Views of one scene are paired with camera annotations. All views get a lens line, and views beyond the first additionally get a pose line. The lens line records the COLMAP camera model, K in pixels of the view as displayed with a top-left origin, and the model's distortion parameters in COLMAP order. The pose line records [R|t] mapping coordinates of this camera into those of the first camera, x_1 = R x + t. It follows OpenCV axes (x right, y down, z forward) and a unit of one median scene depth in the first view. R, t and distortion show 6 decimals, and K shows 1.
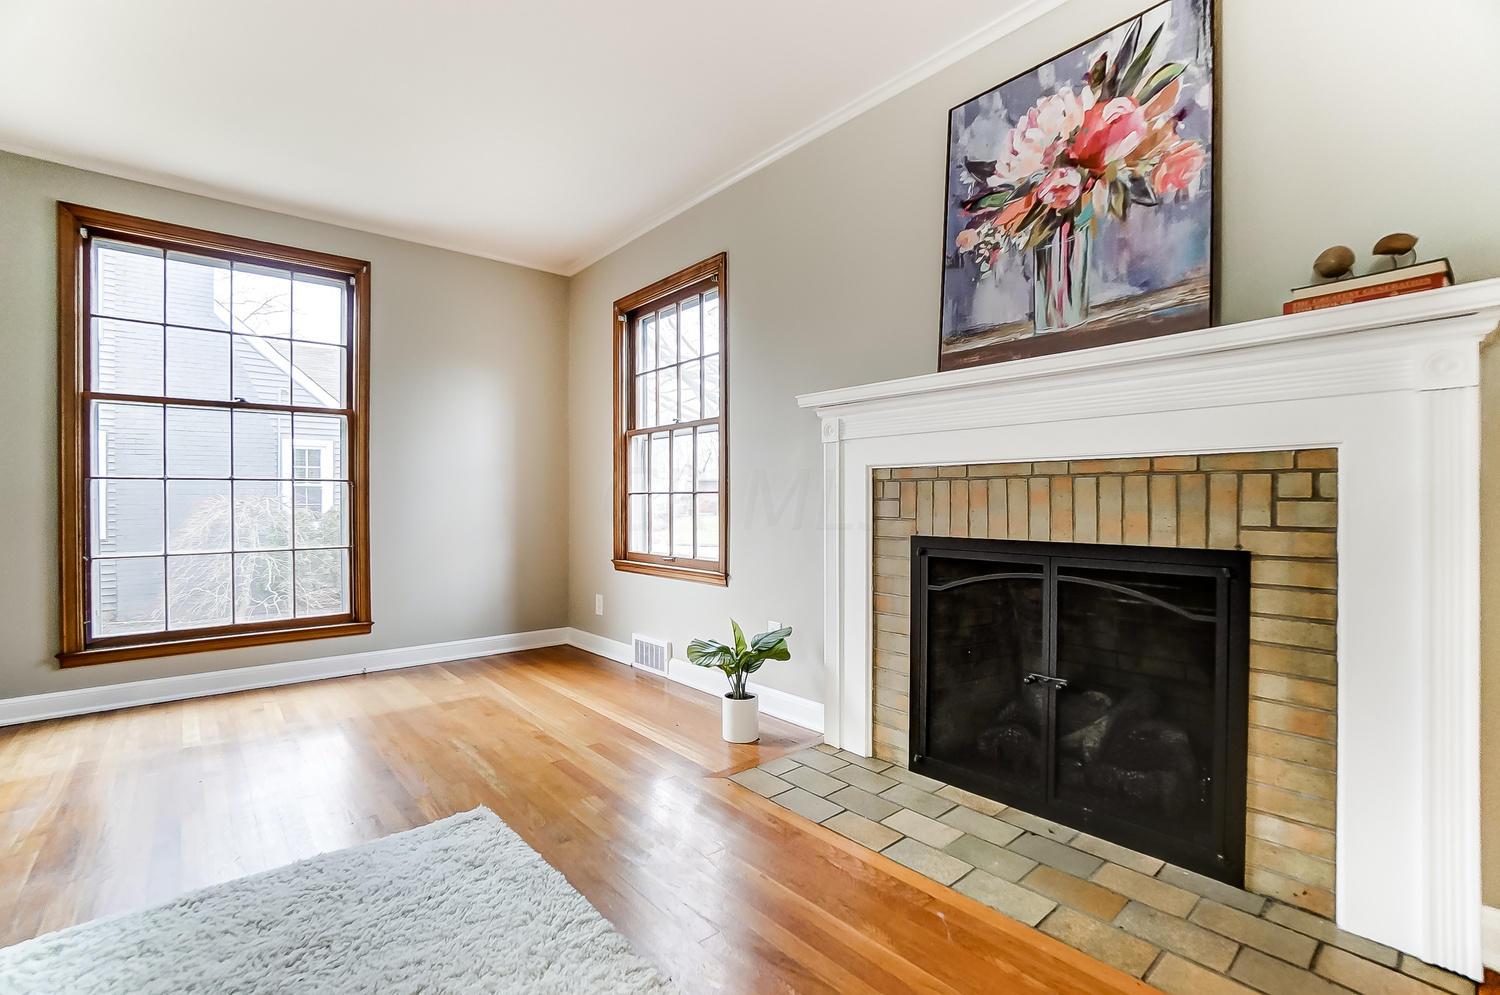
lens RADIAL K [[666.8, 0, 733.0], [0, 666.8, 503.0], [0, 0, 1]] dist [-0.048287, 0.018882]
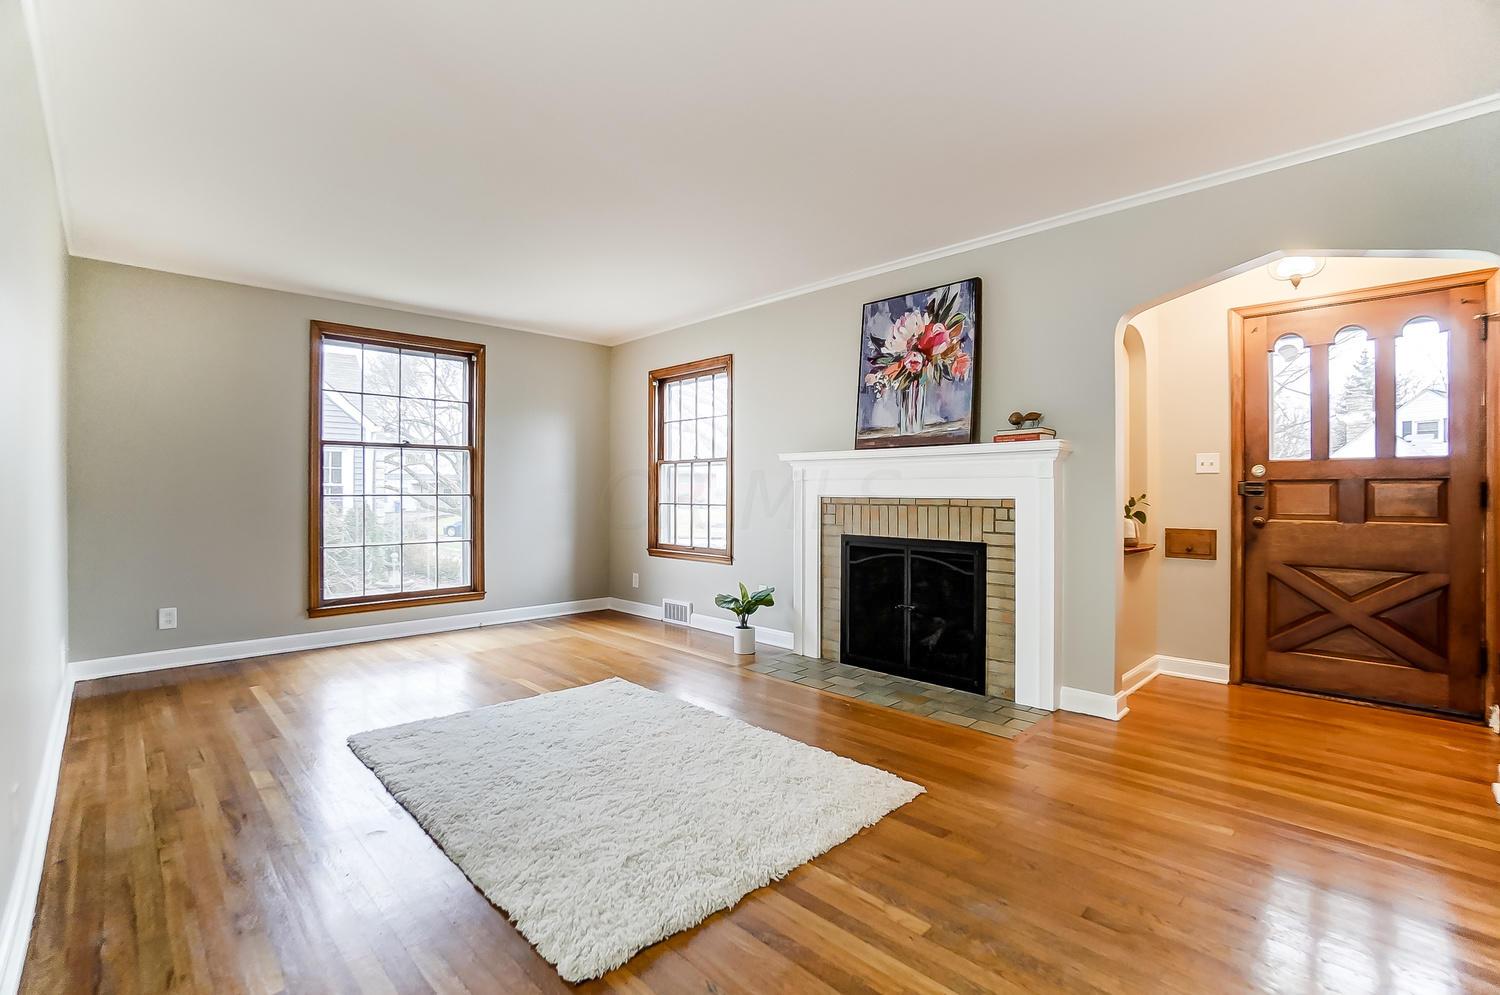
lens RADIAL K [[674.5, 0, 742.0], [0, 674.5, 492.6], [0, 0, 1]] dist [-0.013961, 0.000498]
pose [[0.997223, 0.005223, 0.074288, -0.144729], [-0.005026, 0.999983, -0.002847, -0.059201], [-0.074302, 0.002466, 0.997233, -0.838753]]
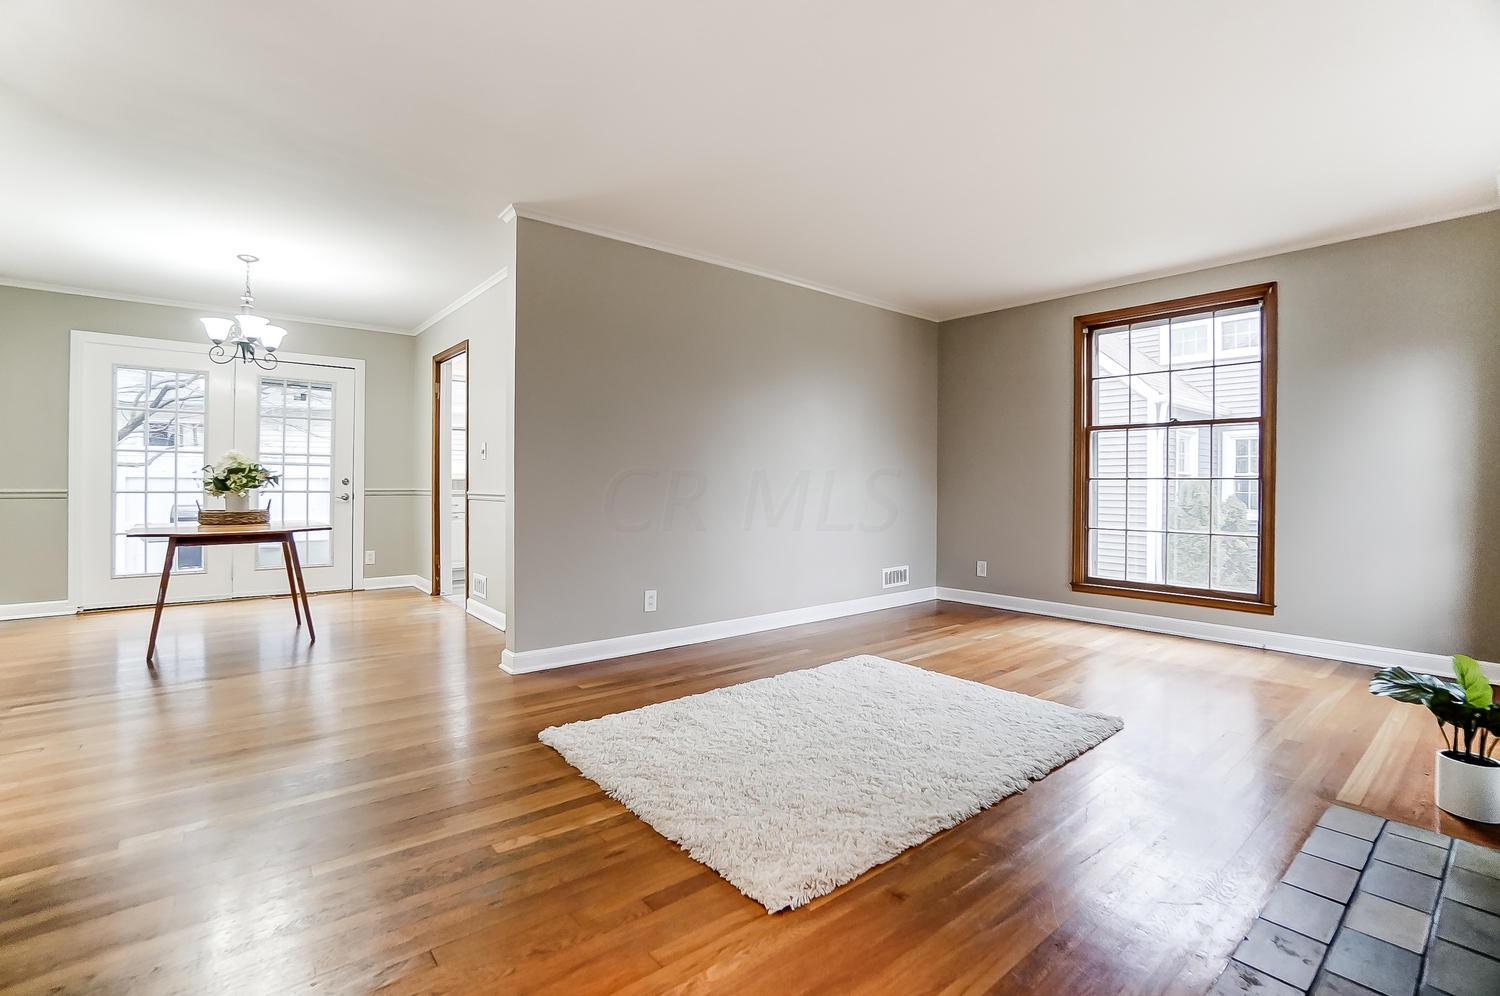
lens RADIAL K [[684.7, 0, 745.1], [0, 684.7, 478.1], [0, 0, 1]] dist [-0.032046, 0.000102]
pose [[-0.000630, -0.002320, -0.999997, 0.913801], [-0.011064, 0.999936, -0.002313, -0.034232], [0.999939, 0.011062, -0.000656, 0.161523]]
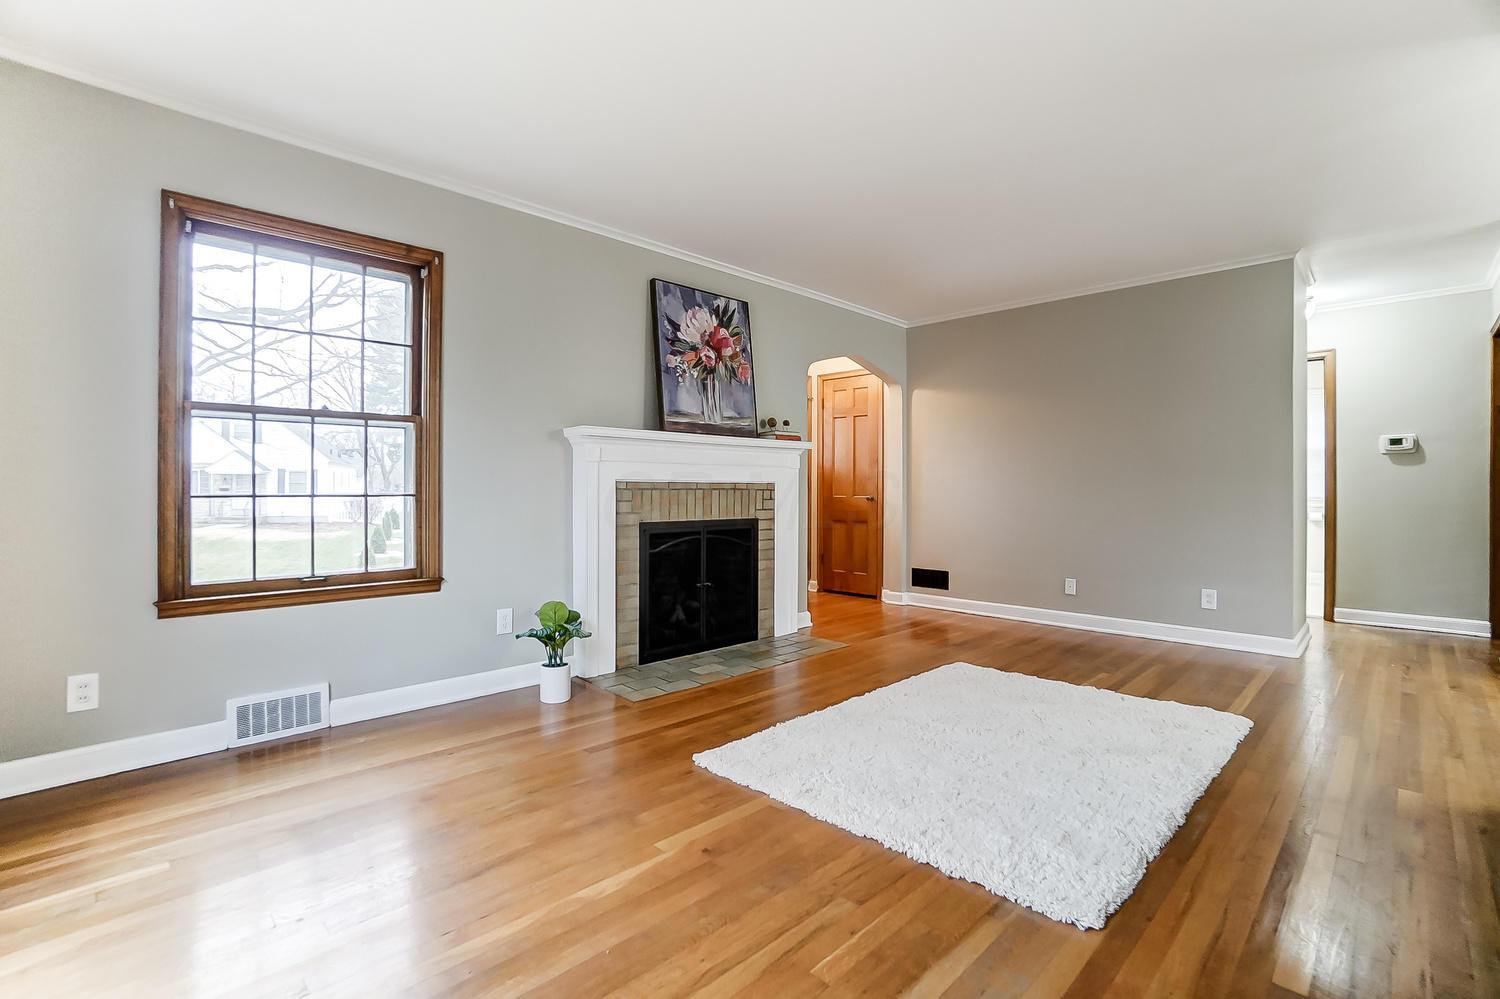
lens RADIAL K [[688.5, 0, 743.1], [0, 688.5, 491.4], [0, 0, 1]] dist [-0.027000, -0.000018]
pose [[-0.070652, -0.001041, 0.997500, -1.460192], [0.003133, 0.999994, 0.001266, -0.030447], [-0.997496, 0.003215, -0.070648, 0.860234]]
